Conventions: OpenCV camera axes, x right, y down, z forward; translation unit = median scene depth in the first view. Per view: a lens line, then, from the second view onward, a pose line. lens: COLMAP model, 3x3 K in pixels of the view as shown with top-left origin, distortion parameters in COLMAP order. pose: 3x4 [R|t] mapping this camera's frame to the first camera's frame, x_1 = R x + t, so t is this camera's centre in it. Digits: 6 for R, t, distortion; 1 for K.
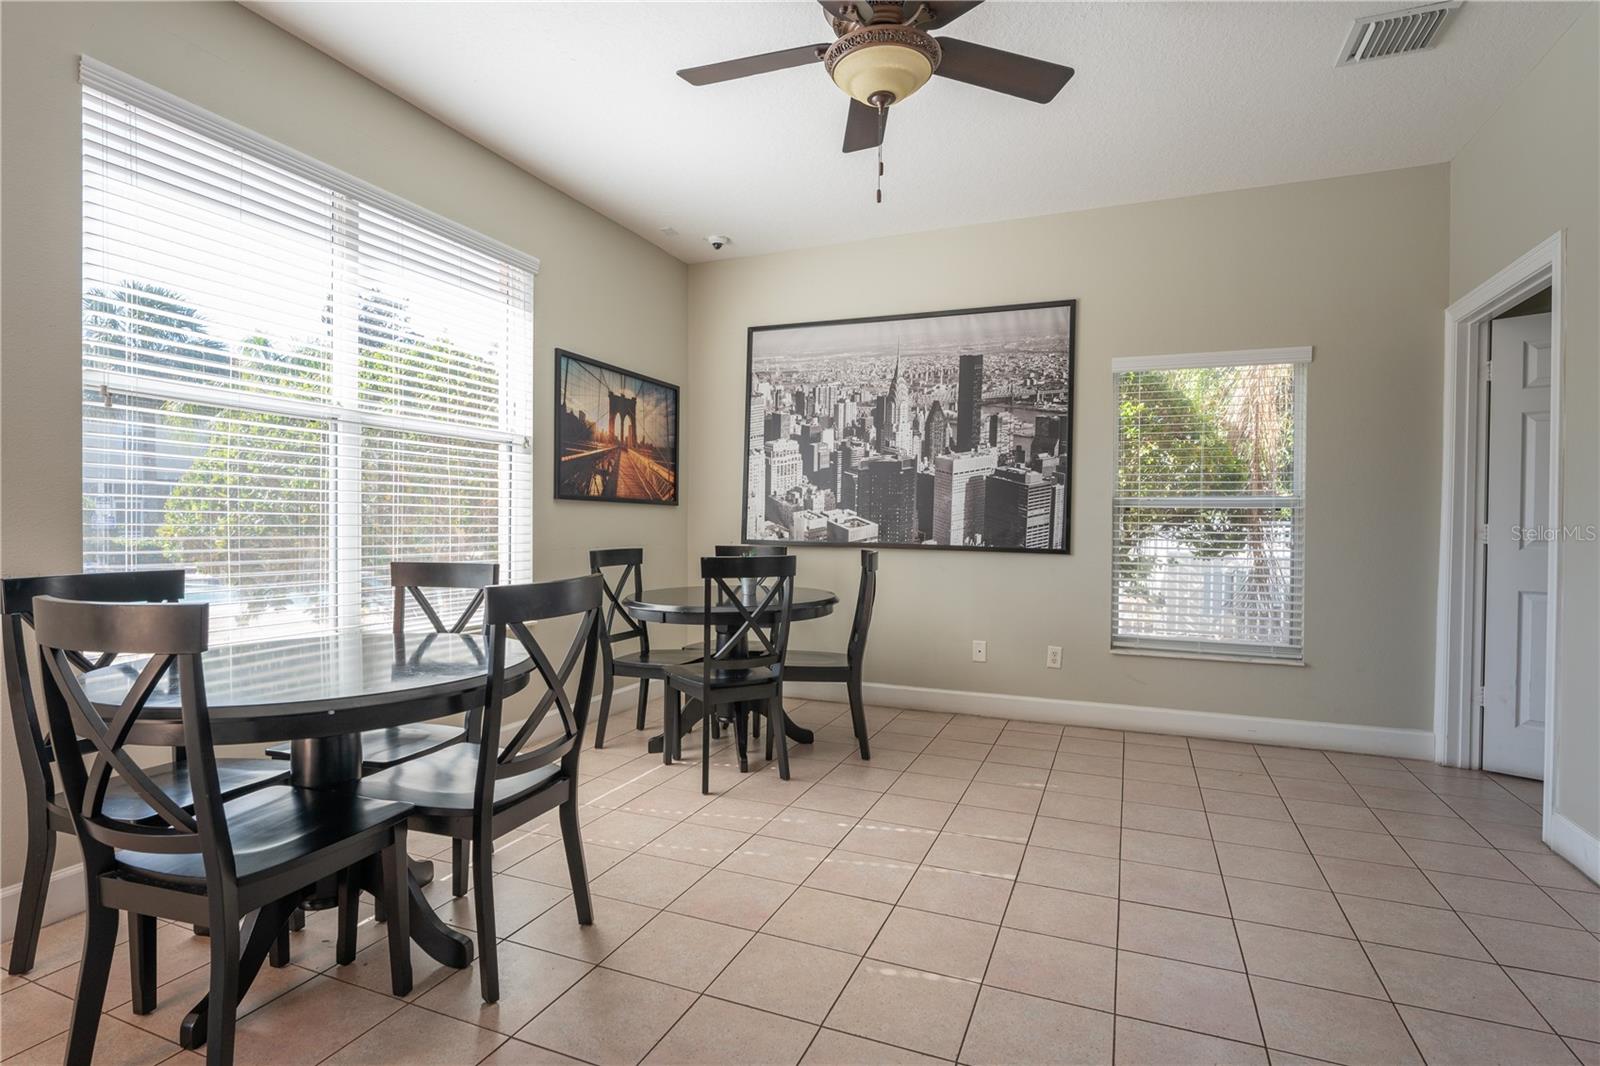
lens RADIAL K [[798.7, 0, 800.0], [0, 798.7, 533.0], [0, 0, 1]] dist [-0.011350, -0.000129]
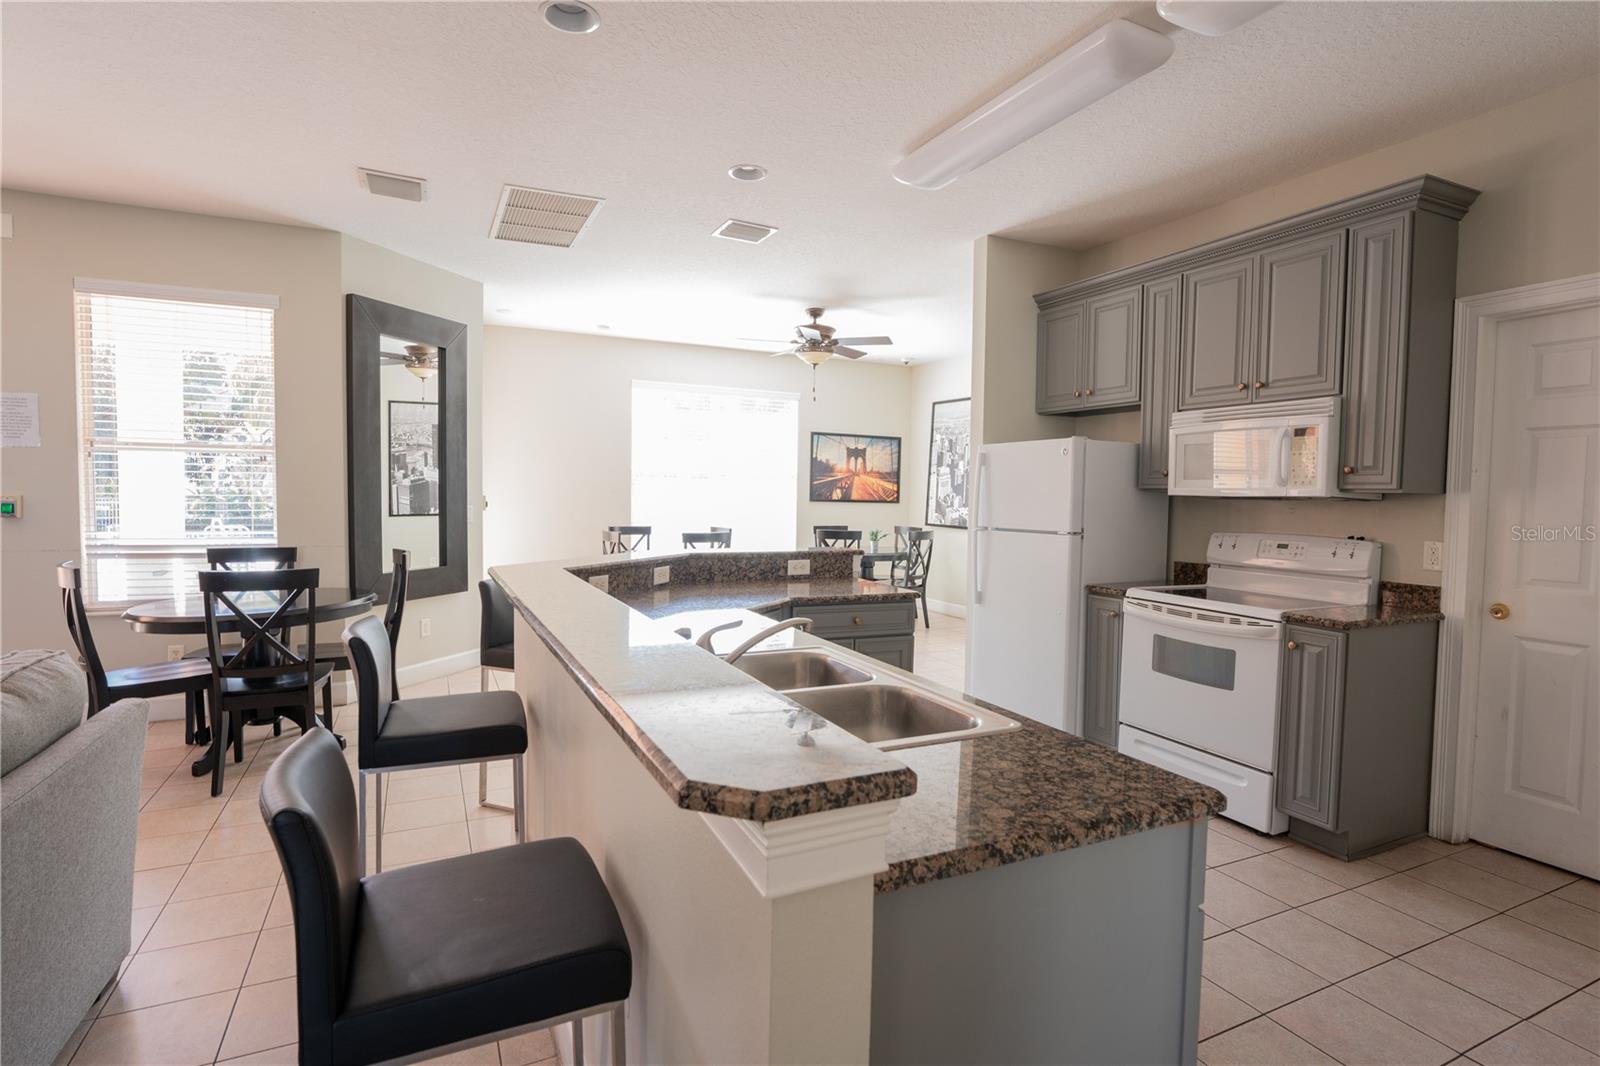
lens RADIAL K [[798.7, 0, 800.0], [0, 798.7, 533.0], [0, 0, 1]] dist [-0.011350, -0.000129]
pose [[0.748737, 0.039532, -0.661688, 0.918912], [-0.020679, 0.999127, 0.036292, -0.029463], [0.662545, -0.013490, 0.748901, -0.526449]]
